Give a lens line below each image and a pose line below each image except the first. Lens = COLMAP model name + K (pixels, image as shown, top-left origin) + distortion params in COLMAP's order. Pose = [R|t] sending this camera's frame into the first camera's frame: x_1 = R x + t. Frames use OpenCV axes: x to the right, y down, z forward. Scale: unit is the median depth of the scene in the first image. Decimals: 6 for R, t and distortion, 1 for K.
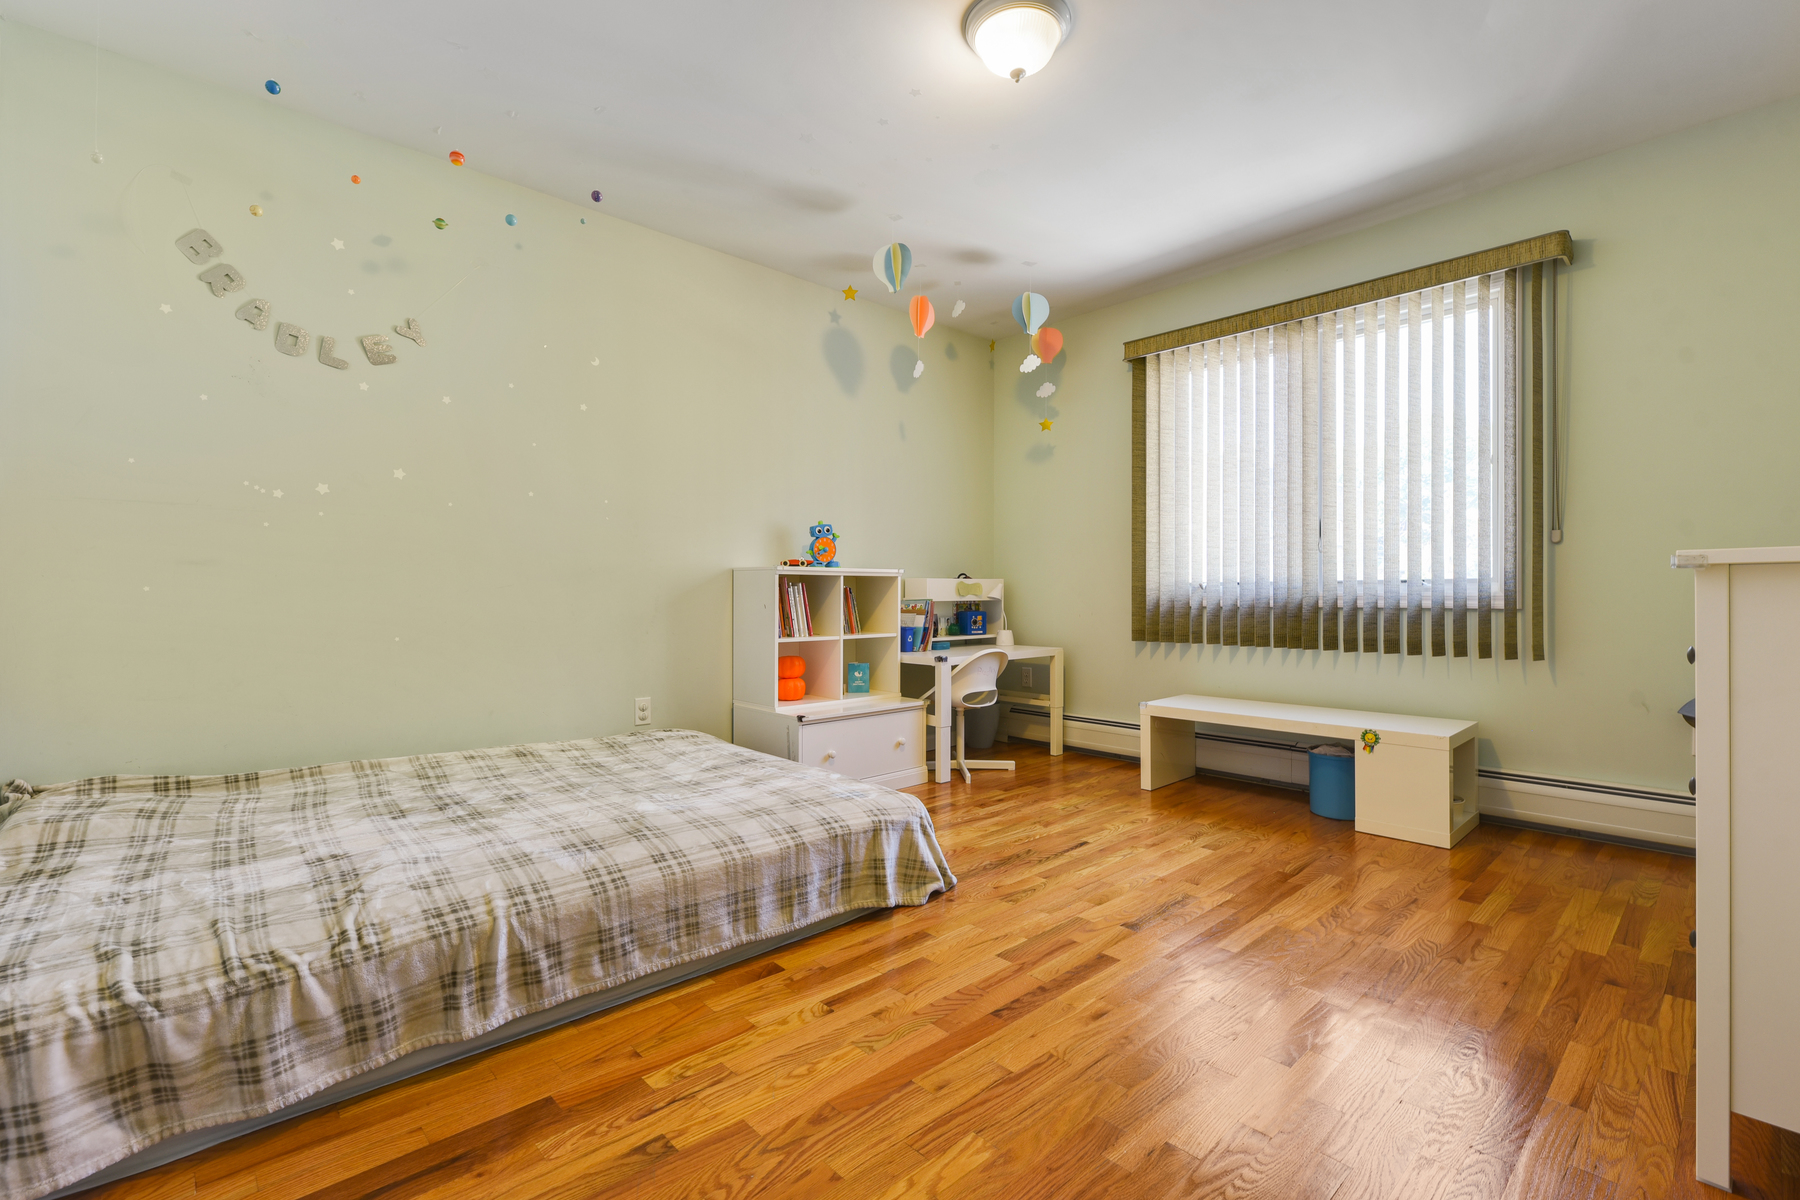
lens RADIAL K [[793.9, 0, 896.2], [0, 793.9, 596.7], [0, 0, 1]] dist [0.000403, -0.003008]
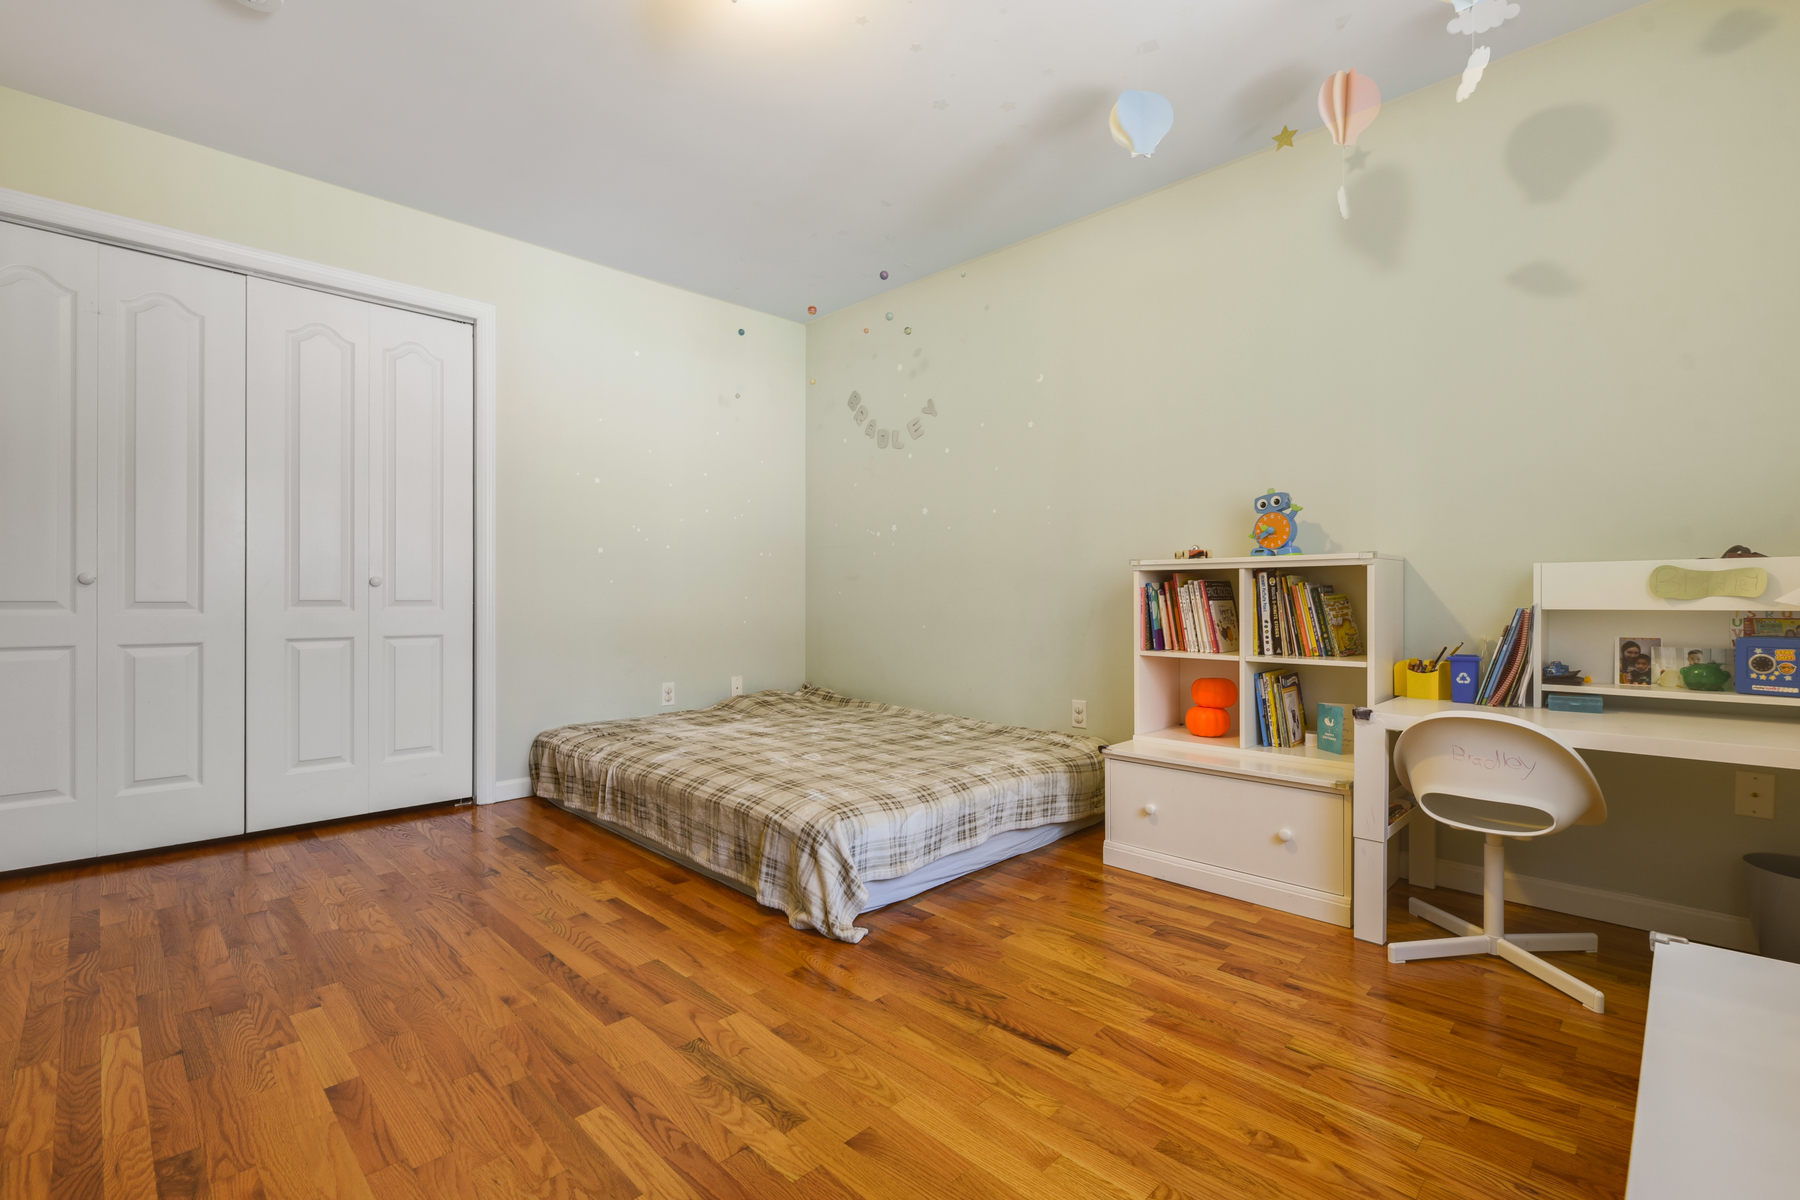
lens RADIAL K [[793.9, 0, 896.3], [0, 793.9, 595.8], [0, 0, 1]] dist [0.000403, -0.003008]
pose [[0.048622, 0.002912, -0.998813, 0.868270], [-0.001431, 0.999995, 0.002845, -0.006790], [0.998816, 0.001291, 0.048626, 0.957029]]
